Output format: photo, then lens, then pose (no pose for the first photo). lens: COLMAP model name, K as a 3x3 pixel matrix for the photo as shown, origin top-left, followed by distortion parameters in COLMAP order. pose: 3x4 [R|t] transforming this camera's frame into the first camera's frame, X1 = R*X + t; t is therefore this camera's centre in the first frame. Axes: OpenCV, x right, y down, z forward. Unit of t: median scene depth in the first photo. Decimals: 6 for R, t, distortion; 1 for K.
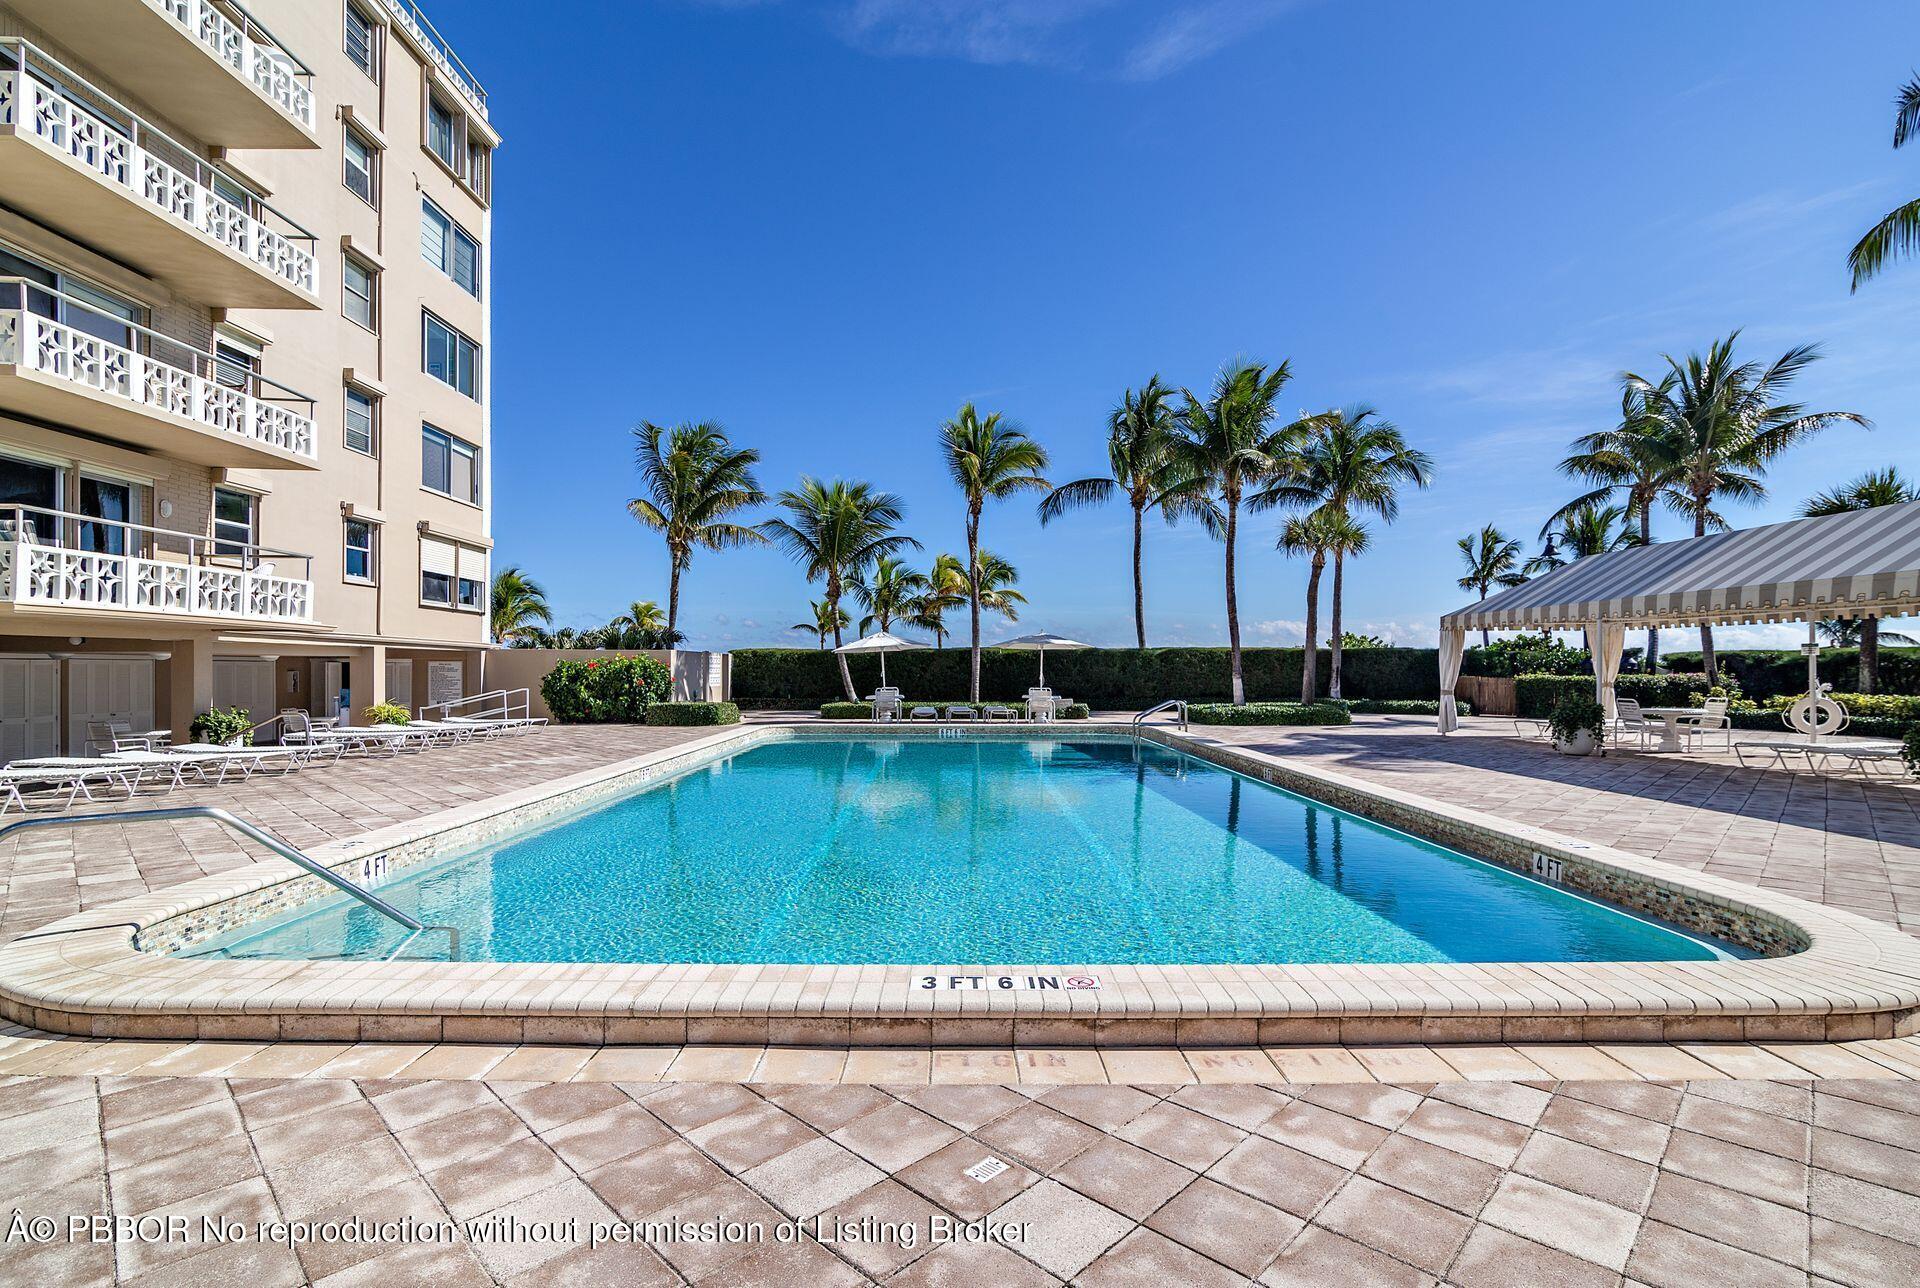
lens RADIAL K [[913.7, 0, 980.5], [0, 913.7, 668.5], [0, 0, 1]] dist [-0.010073, 0.000906]
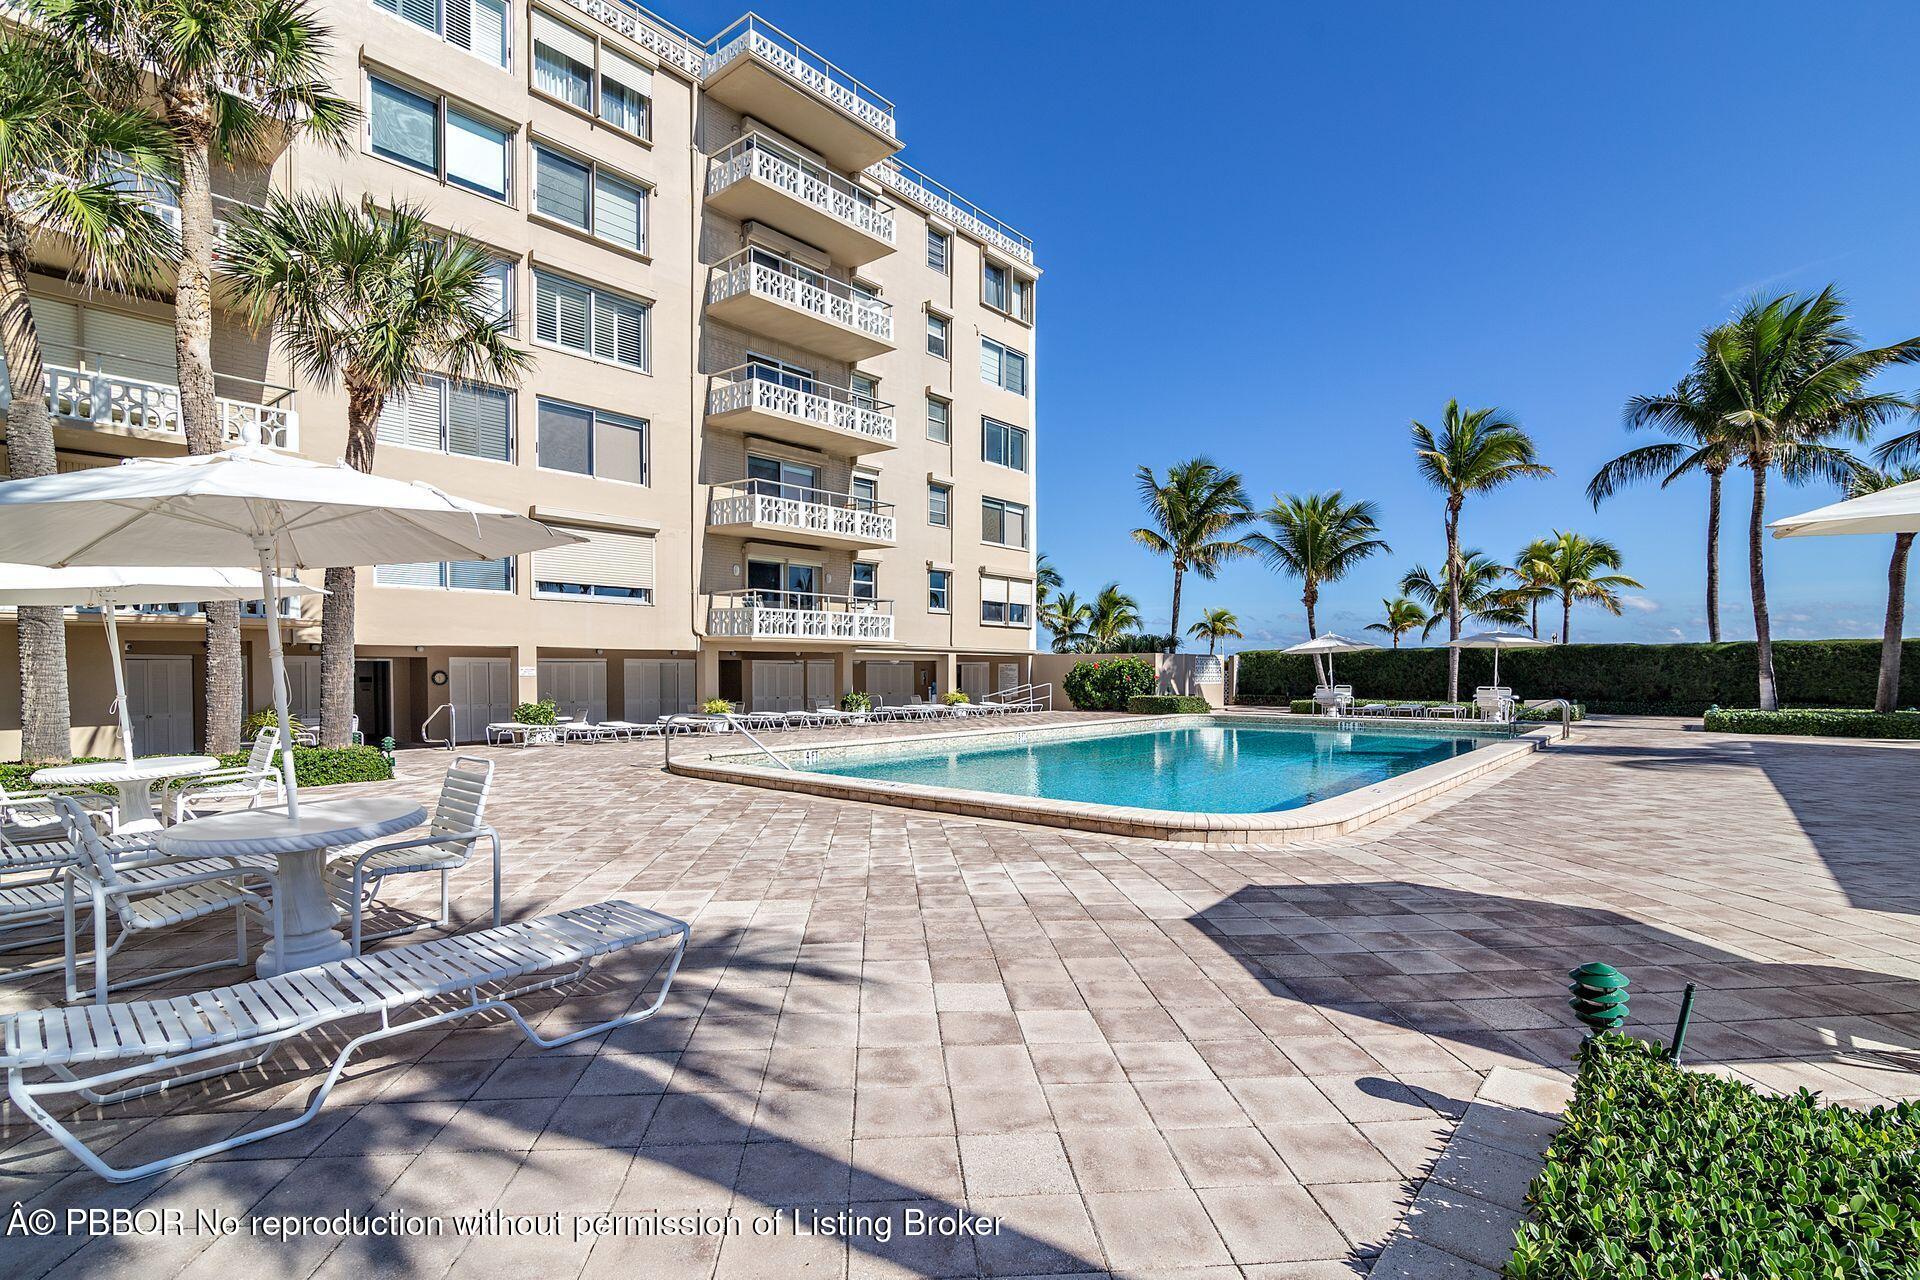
lens RADIAL K [[947.4, 0, 959.7], [0, 947.4, 675.0], [0, 0, 1]] dist [-0.000770, 0.000036]
pose [[0.759426, 0.001919, -0.650591, 0.289034], [0.002282, 0.999982, 0.005614, 0.001253], [0.650589, -0.005748, 0.759408, -0.137827]]
